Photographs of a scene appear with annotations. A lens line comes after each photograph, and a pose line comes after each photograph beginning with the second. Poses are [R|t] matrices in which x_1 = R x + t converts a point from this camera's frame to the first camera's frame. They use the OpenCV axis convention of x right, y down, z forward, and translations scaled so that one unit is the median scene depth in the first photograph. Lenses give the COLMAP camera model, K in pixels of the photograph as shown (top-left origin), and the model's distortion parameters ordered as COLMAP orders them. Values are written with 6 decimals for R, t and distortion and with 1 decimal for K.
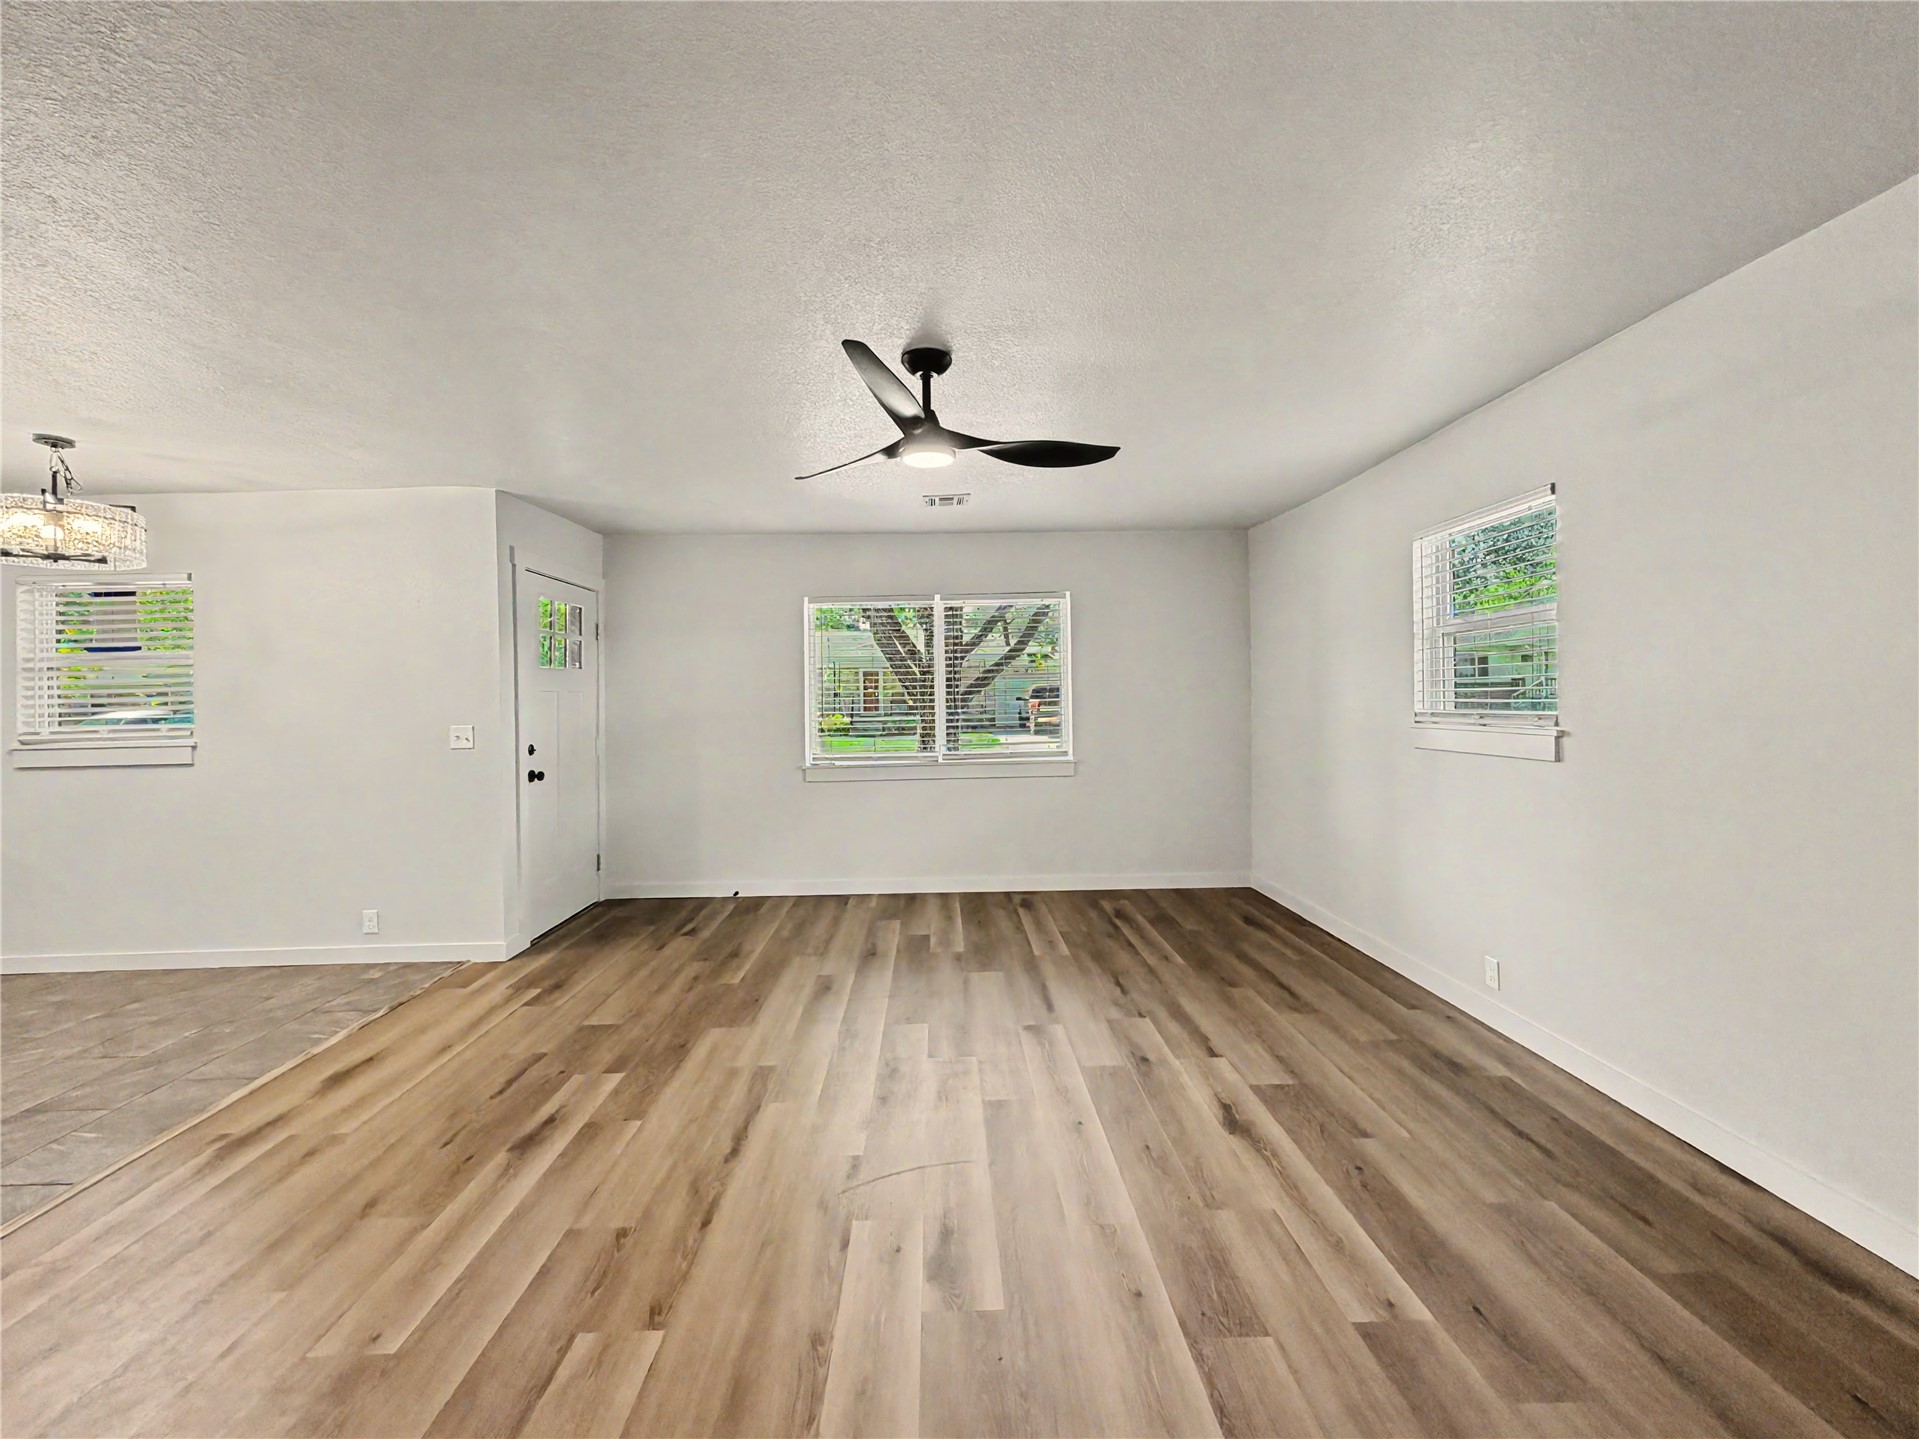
lens RADIAL K [[798.6, 0, 949.1], [0, 798.6, 705.2], [0, 0, 1]] dist [0.000547, -0.000141]
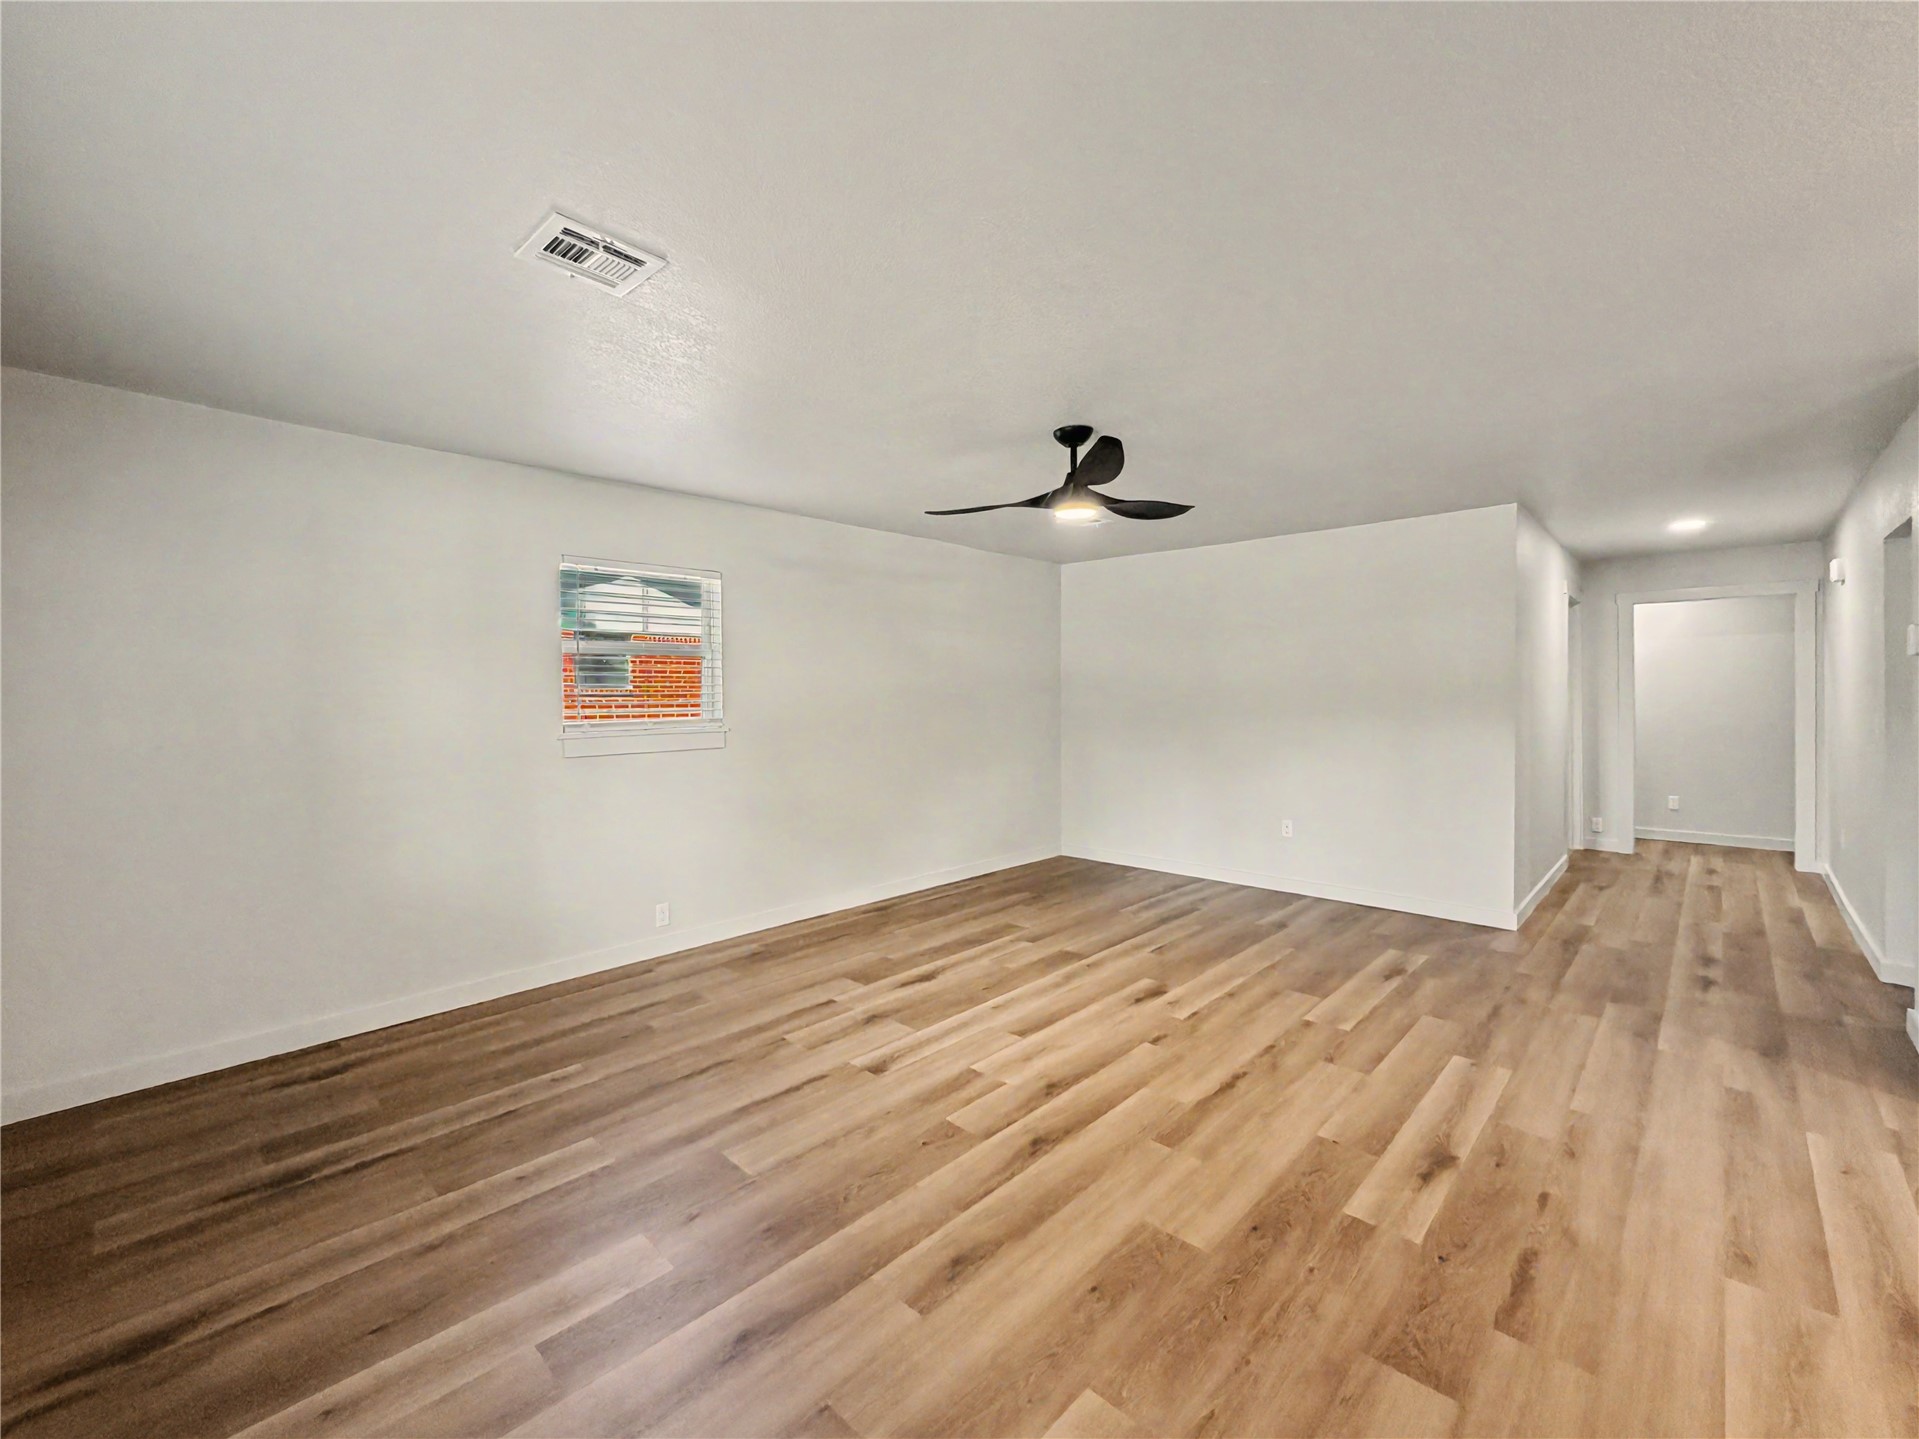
lens RADIAL K [[804.0, 0, 955.3], [0, 804.0, 688.7], [0, 0, 1]] dist [0.000075, 0.000222]
pose [[-0.711262, 0.027898, 0.702373, -0.670608], [0.026846, 0.999561, -0.012517, -0.014466], [-0.702414, 0.009953, -0.711699, 1.733753]]
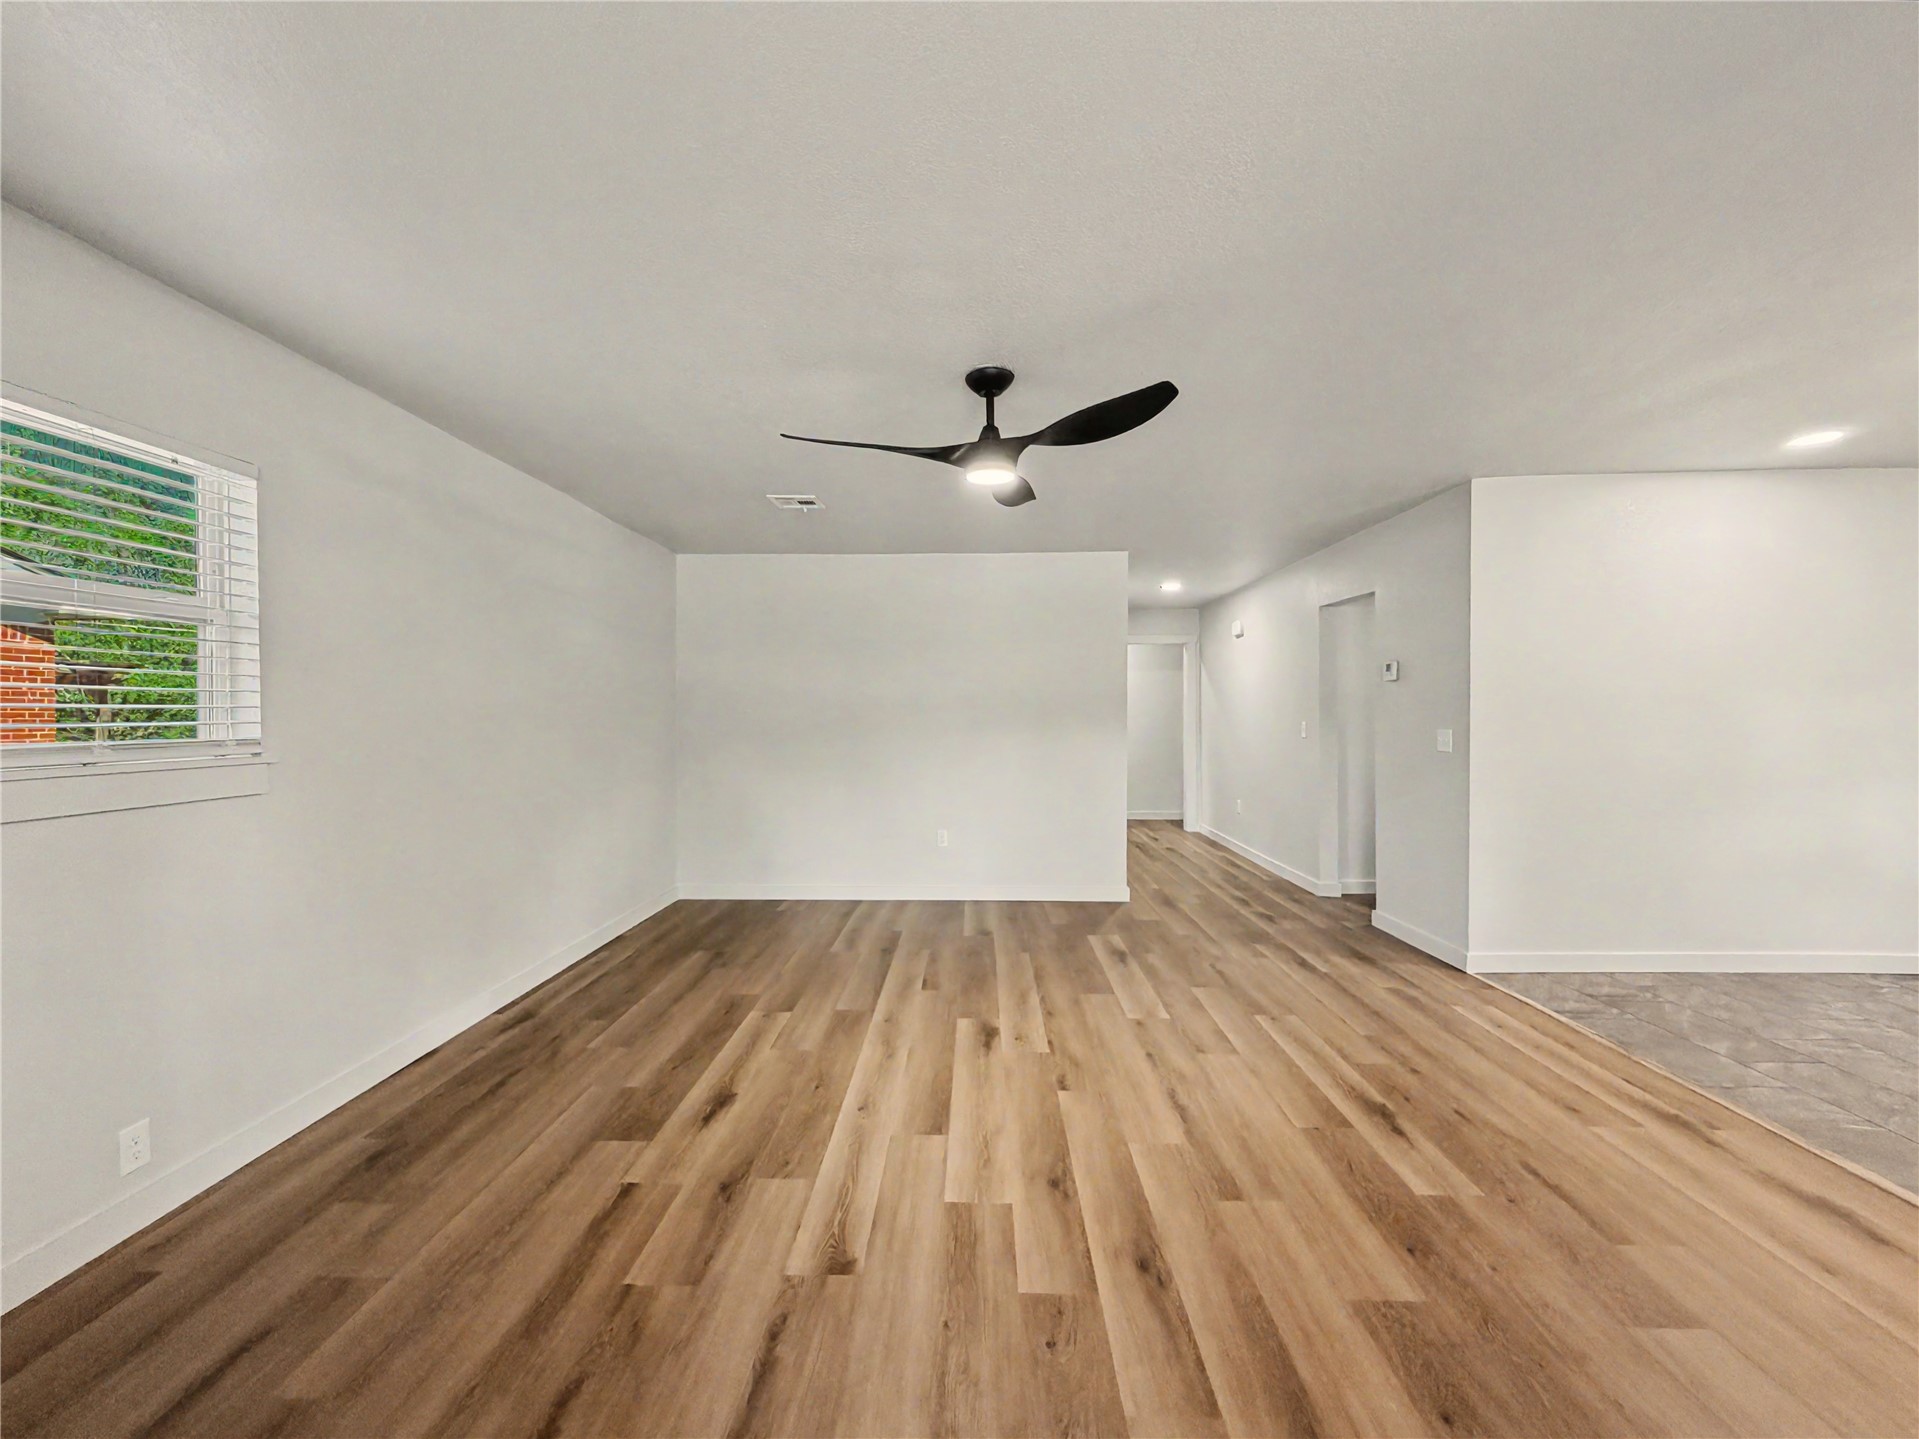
lens RADIAL K [[771.5, 0, 953.4], [0, 771.5, 711.8], [0, 0, 1]] dist [-0.002218, -0.000250]
pose [[-0.998538, 0.022846, 0.048997, -0.017491], [0.023066, 0.999726, 0.003934, -0.003035], [-0.048894, 0.005059, -0.998791, 1.708548]]
